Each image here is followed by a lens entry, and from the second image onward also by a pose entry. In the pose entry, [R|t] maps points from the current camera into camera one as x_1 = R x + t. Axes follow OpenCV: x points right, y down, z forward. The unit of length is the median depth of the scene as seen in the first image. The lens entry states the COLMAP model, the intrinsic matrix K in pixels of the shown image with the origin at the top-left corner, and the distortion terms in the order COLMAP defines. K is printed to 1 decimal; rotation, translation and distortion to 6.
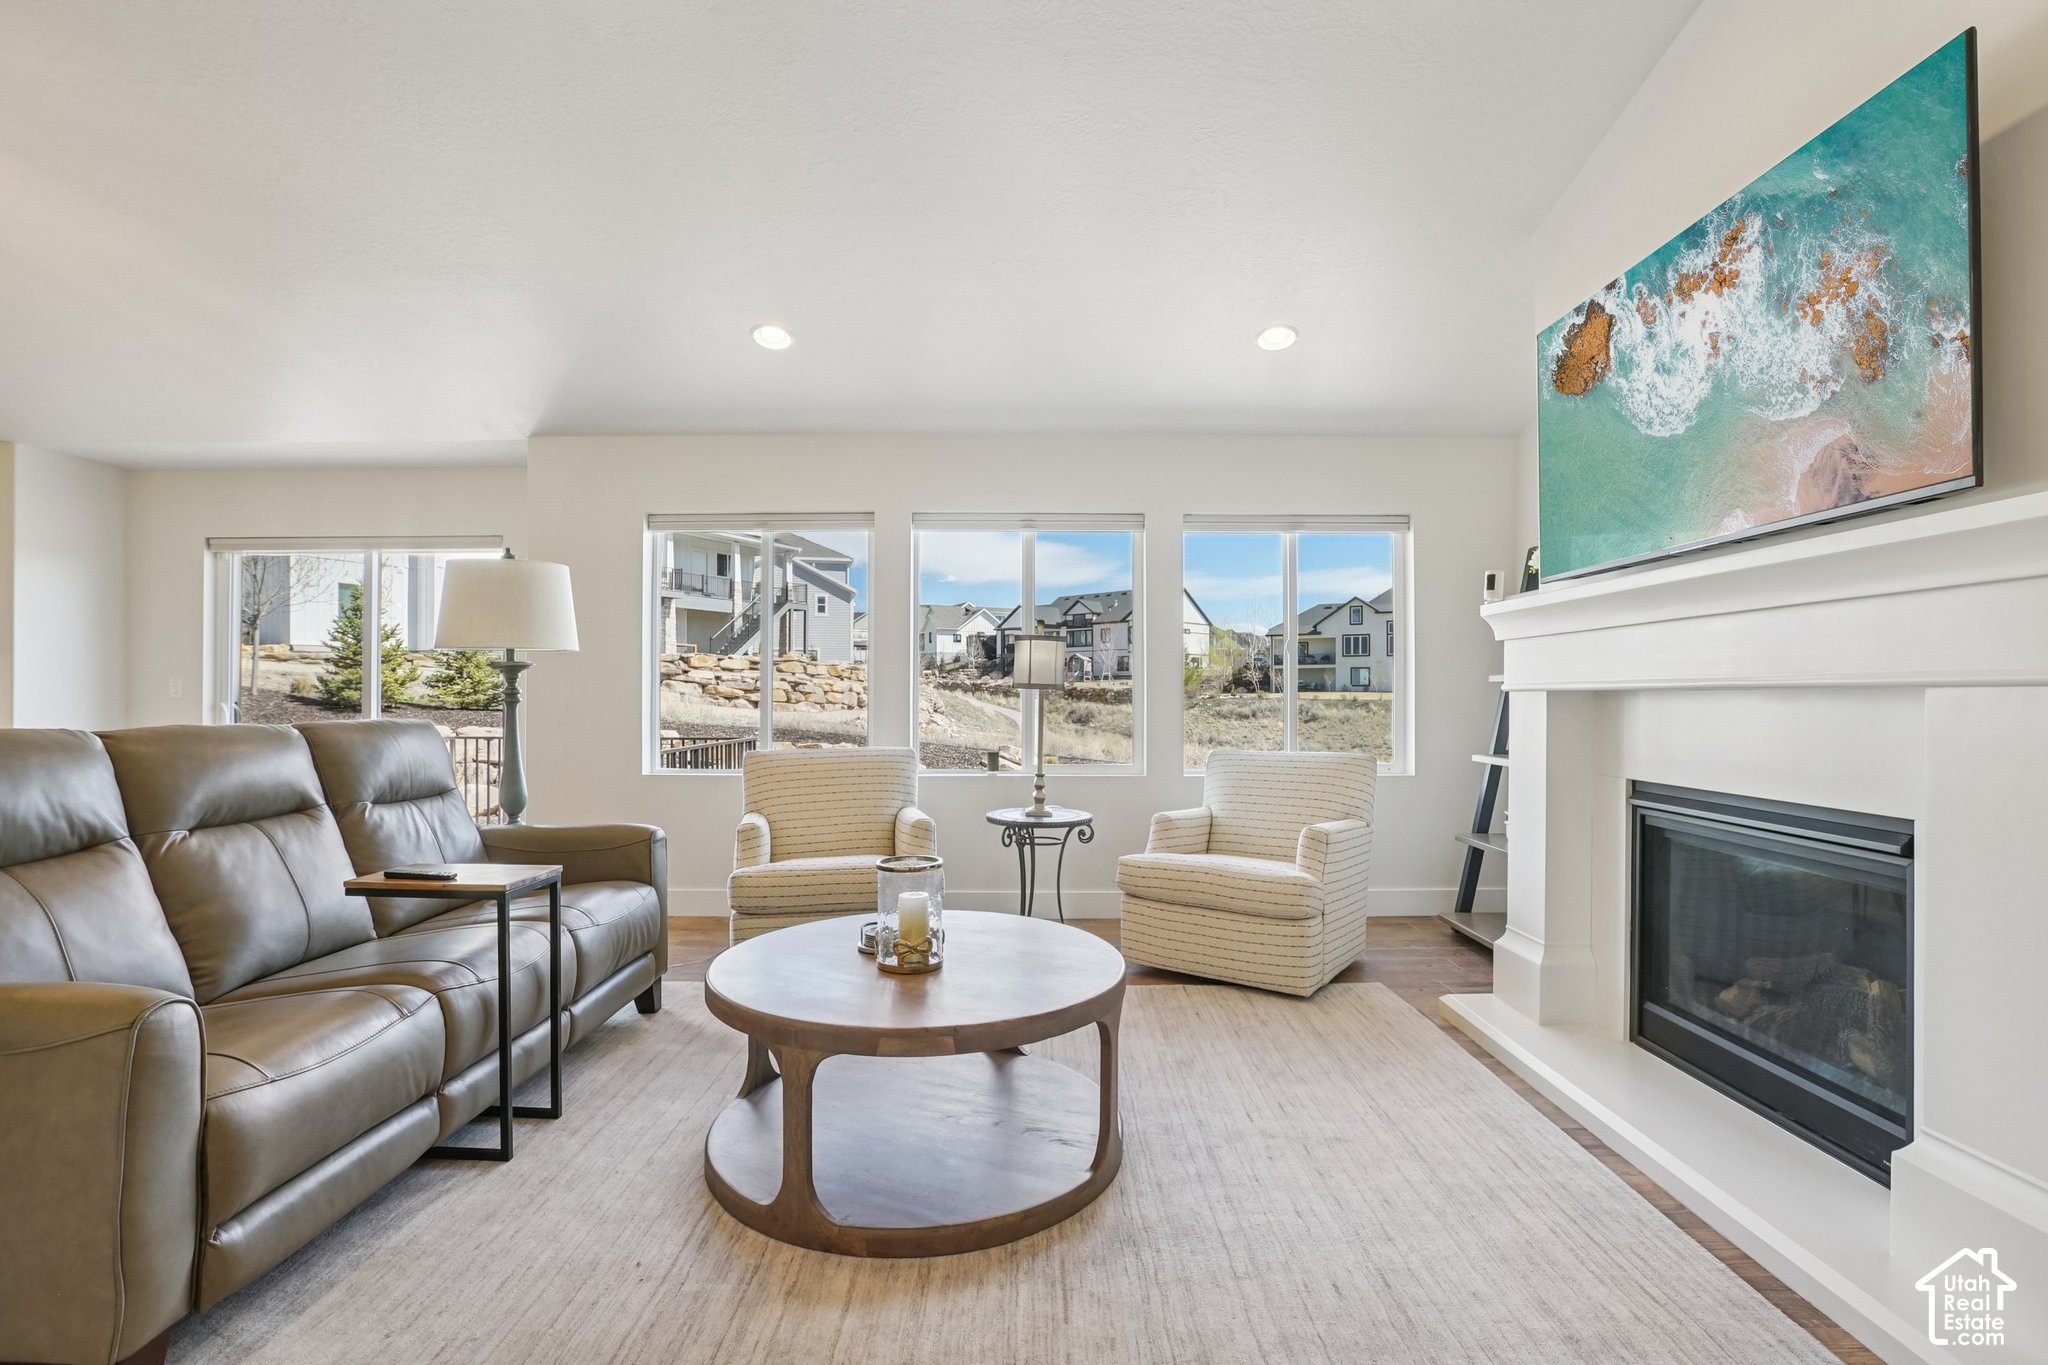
lens RADIAL K [[948.8, 0, 1023.2], [0, 948.8, 690.7], [0, 0, 1]] dist [-0.037174, 0.014153]
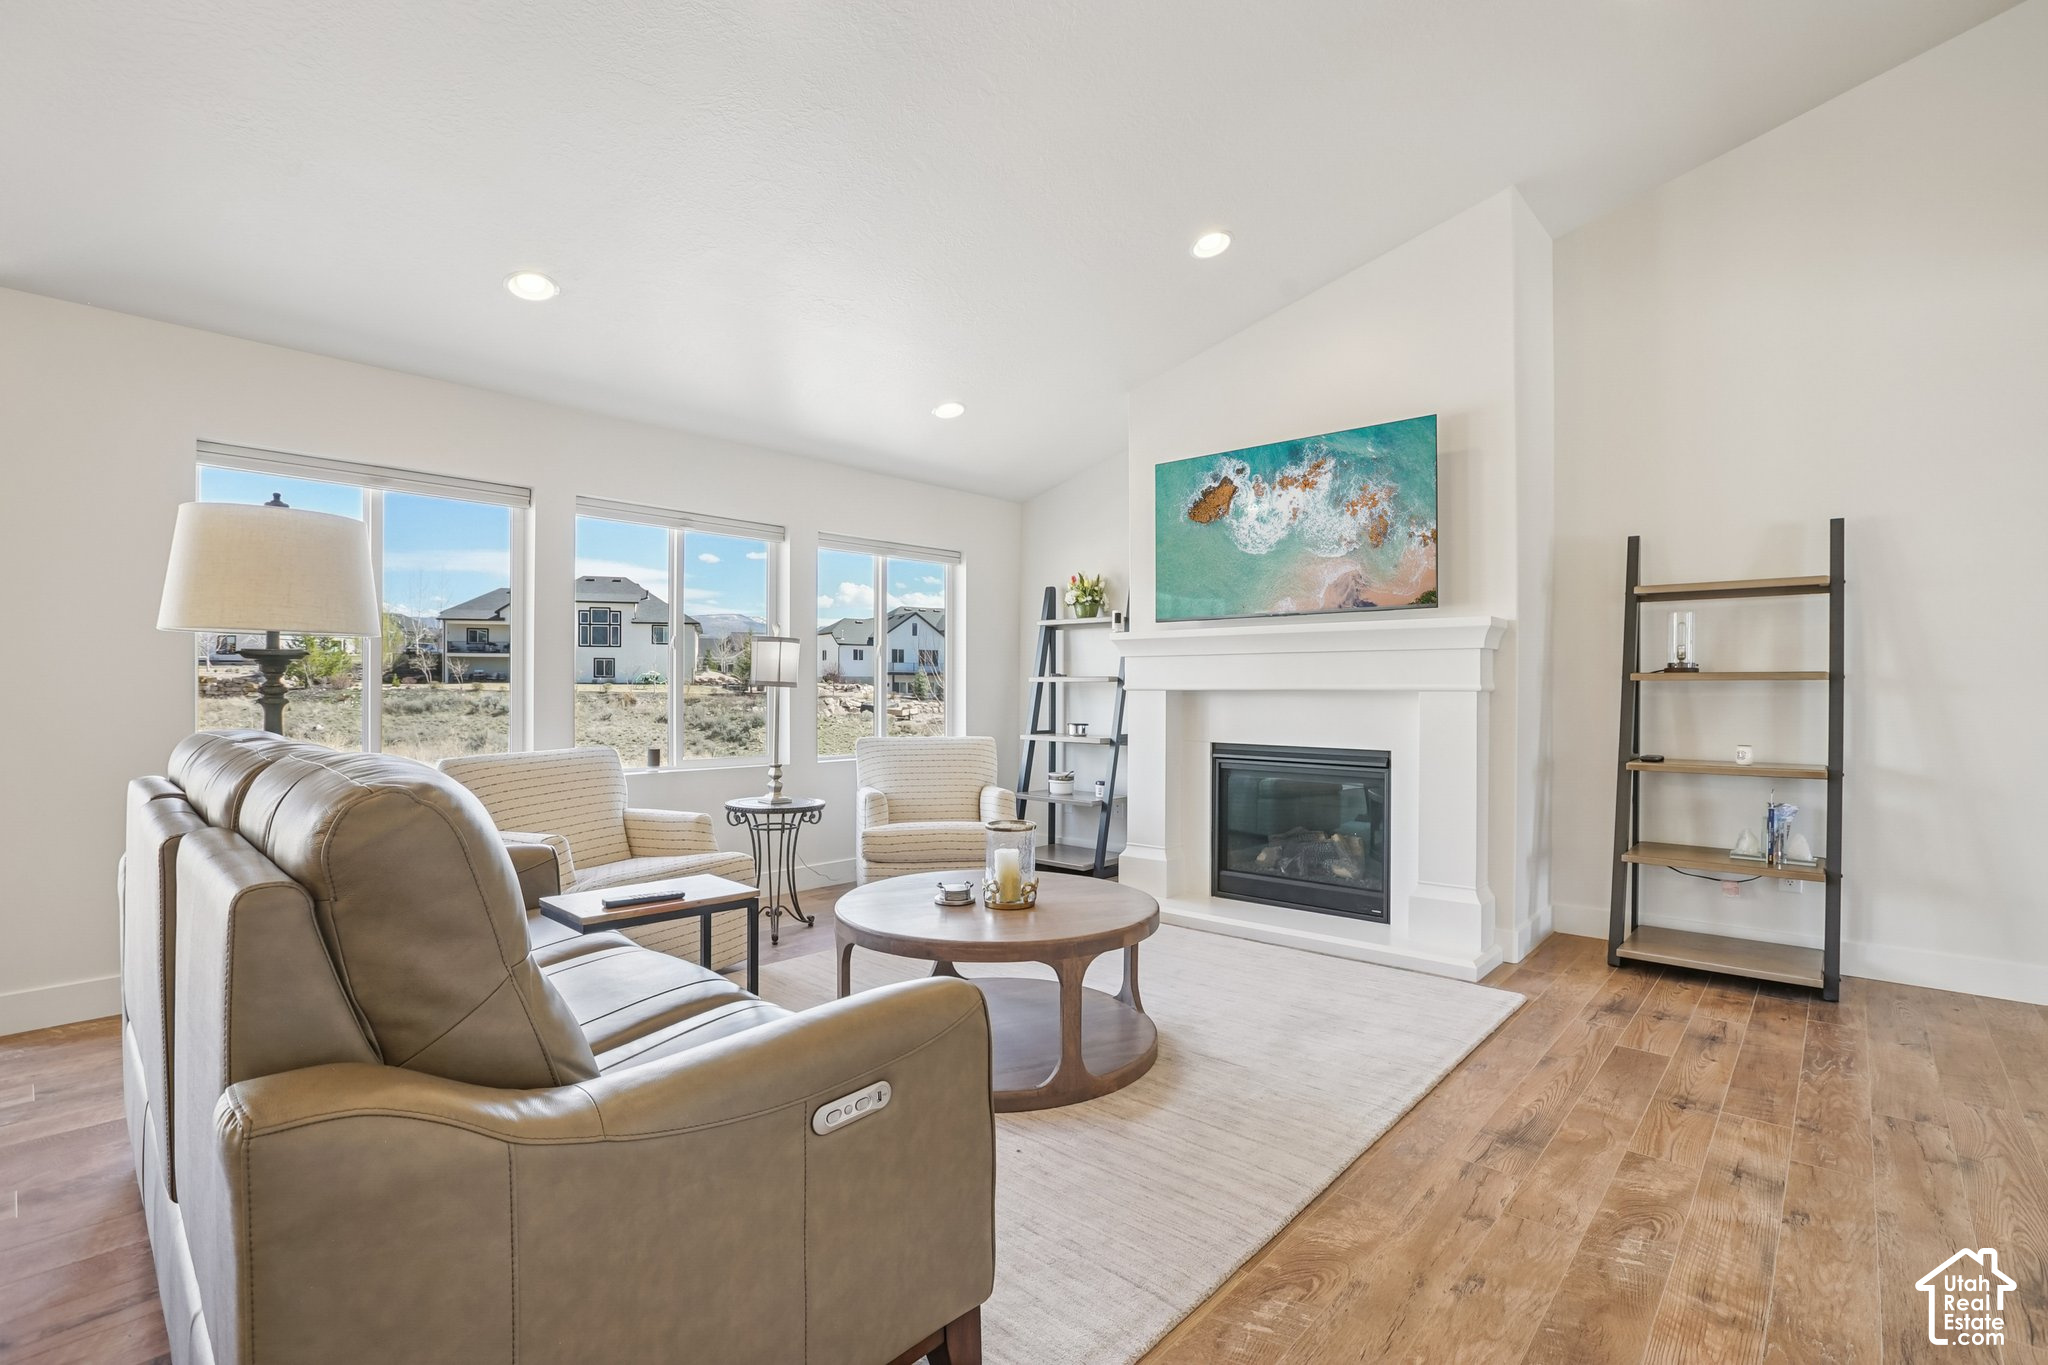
lens RADIAL K [[948.8, 0, 1023.2], [0, 948.8, 690.7], [0, 0, 1]] dist [-0.037174, 0.014153]
pose [[0.661493, 0.000624, 0.749951, -0.075518], [-0.007746, 0.999952, 0.006000, -0.000741], [-0.749911, -0.009778, 0.661466, 0.009039]]
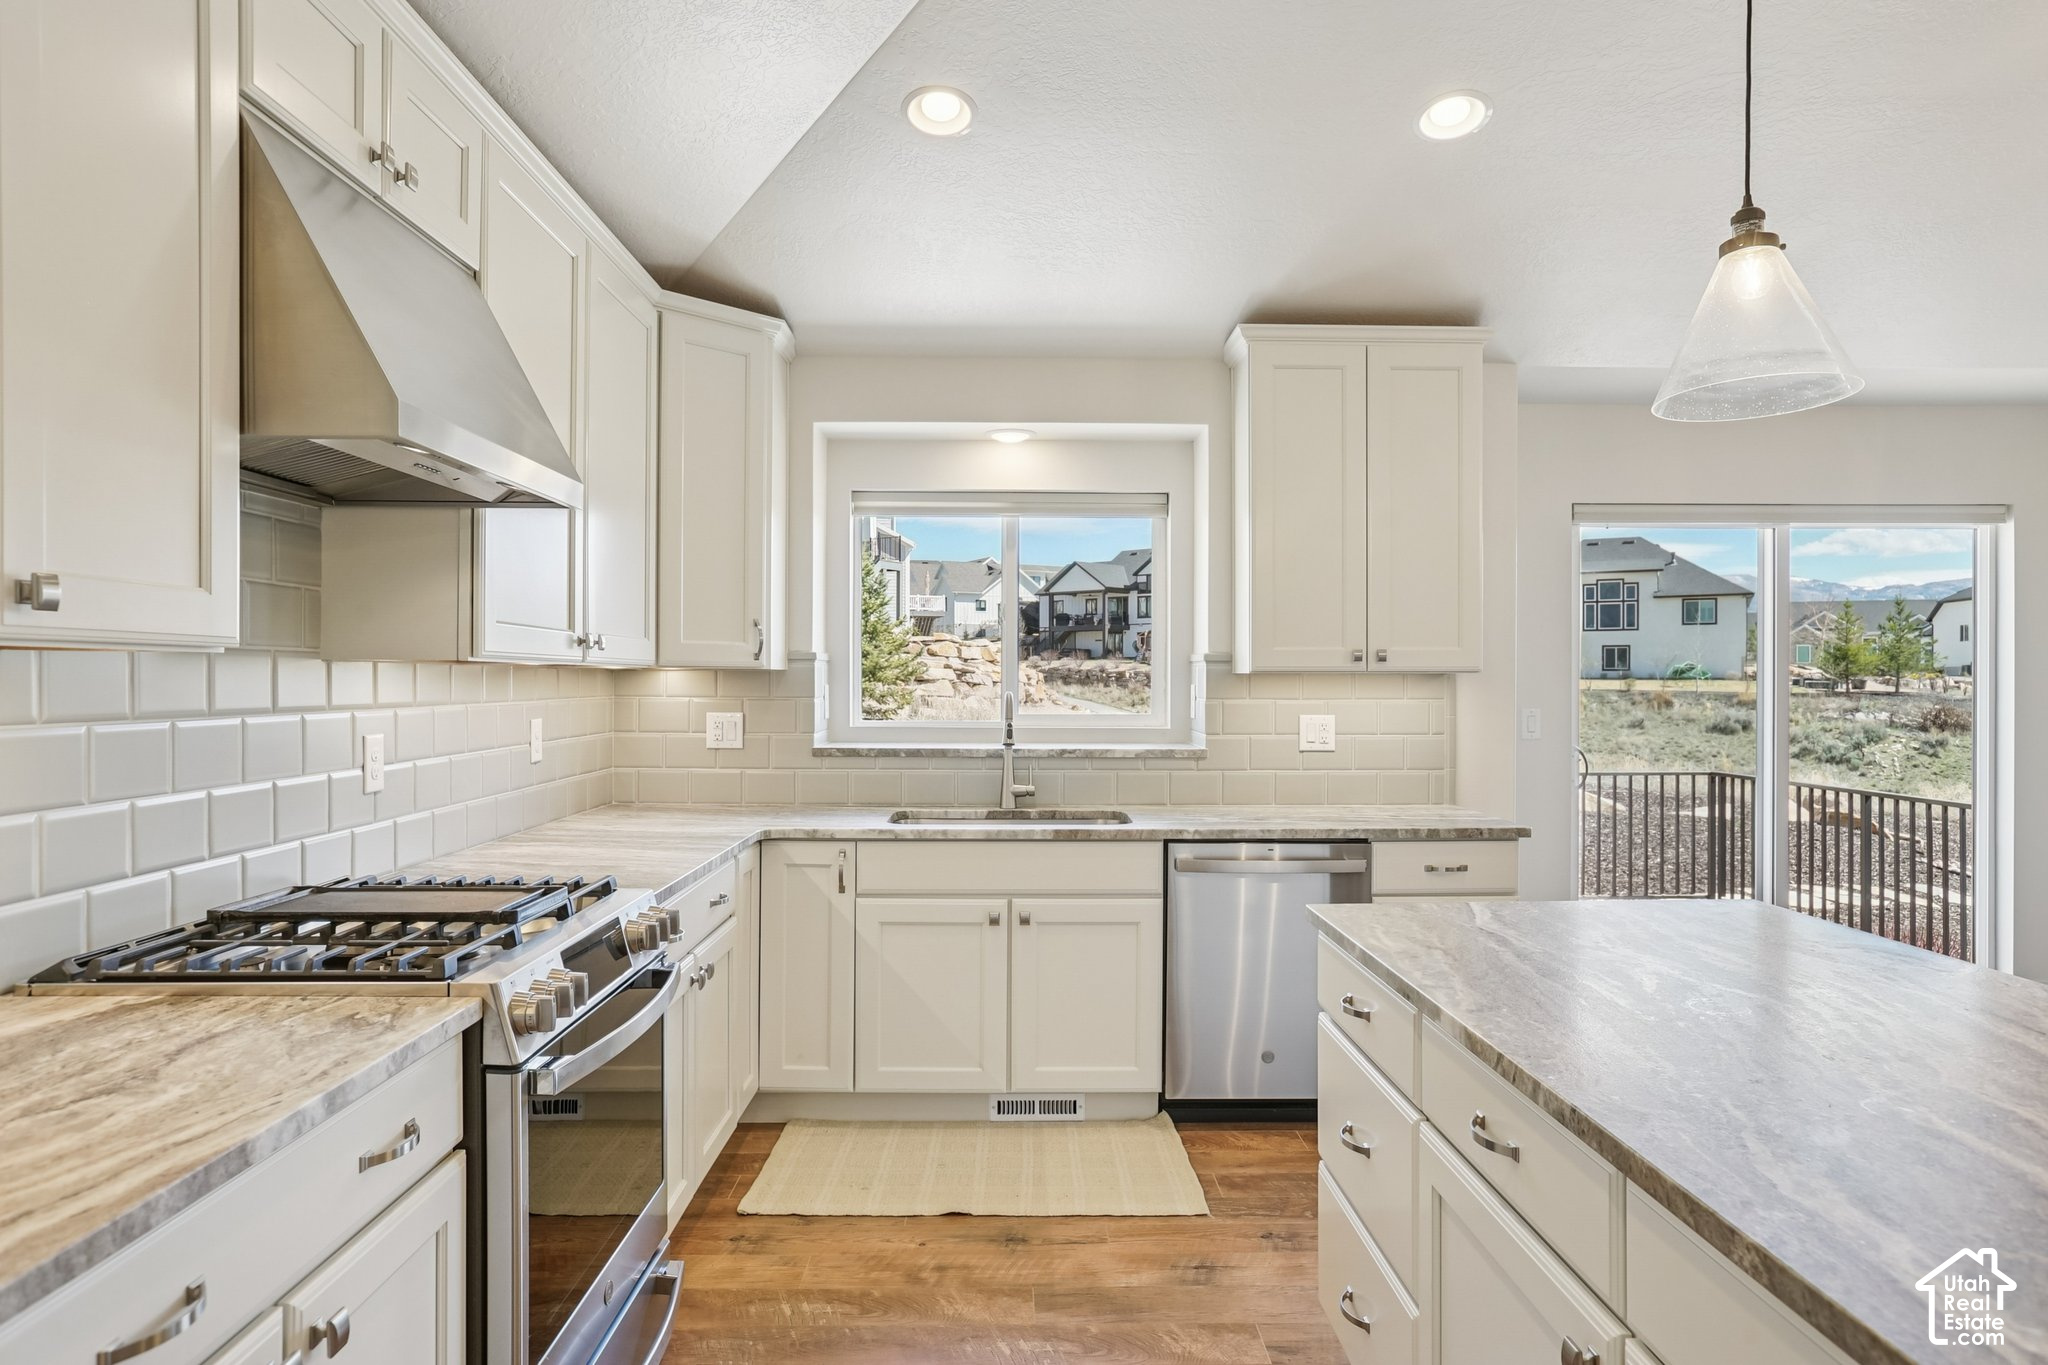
lens RADIAL K [[1253.5, 0, 1029.7], [0, 1253.5, 689.8], [0, 0, 1]] dist [-0.055208, 0.063398]
pose [[0.999686, 0.001009, 0.025036, -0.202647], [-0.001343, 0.999910, 0.013334, -0.006278], [-0.025020, -0.013364, 0.999598, 0.013757]]
